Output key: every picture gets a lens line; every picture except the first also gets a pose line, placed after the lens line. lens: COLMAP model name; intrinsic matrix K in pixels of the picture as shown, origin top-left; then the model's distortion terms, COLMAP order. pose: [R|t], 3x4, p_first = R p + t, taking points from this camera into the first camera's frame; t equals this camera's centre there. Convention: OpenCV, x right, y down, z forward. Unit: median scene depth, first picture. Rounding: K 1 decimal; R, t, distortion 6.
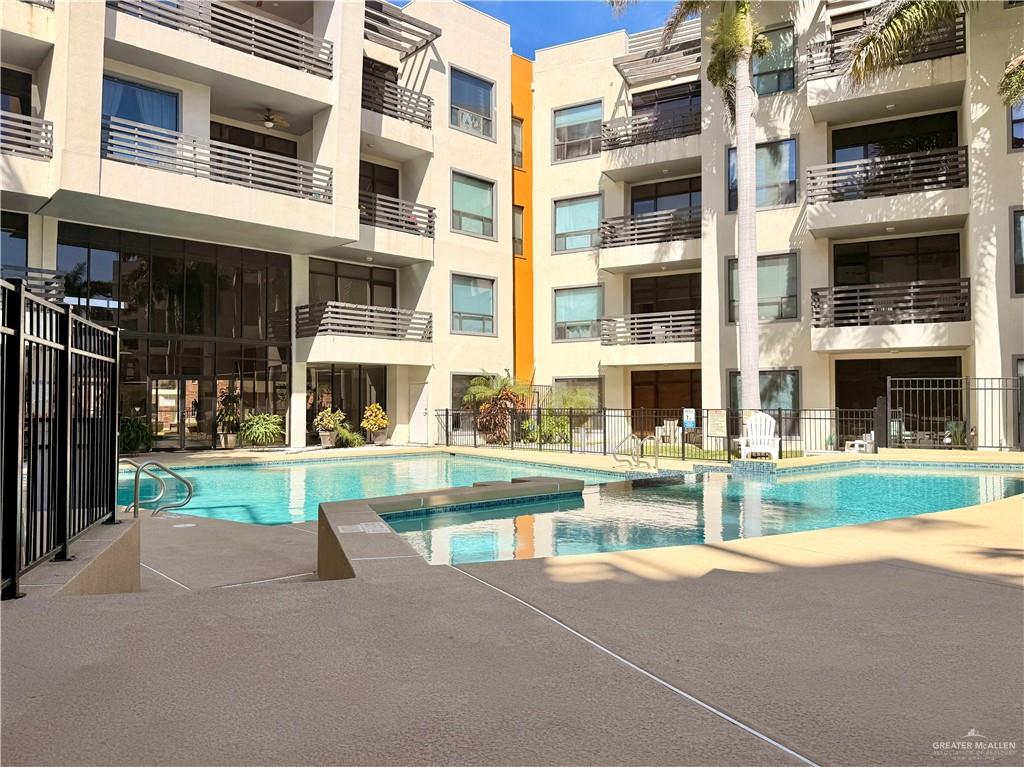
lens RADIAL K [[709.4, 0, 512.0], [0, 709.4, 383.5], [0, 0, 1]] dist [0.000539, -0.000228]
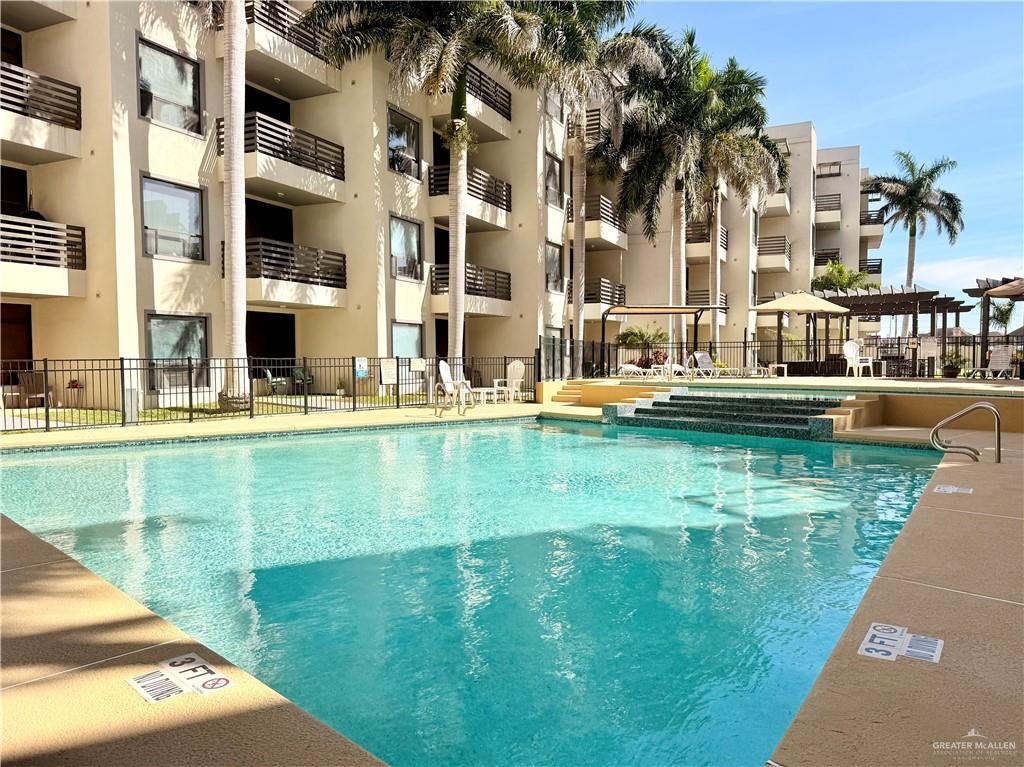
lens RADIAL K [[709.4, 0, 512.0], [0, 709.4, 383.5], [0, 0, 1]] dist [0.000539, -0.000228]
pose [[-0.052608, -0.040810, 0.997781, -0.619500], [-0.034329, 0.998648, 0.039036, 0.021304], [-0.998025, -0.032200, -0.053938, 0.700010]]
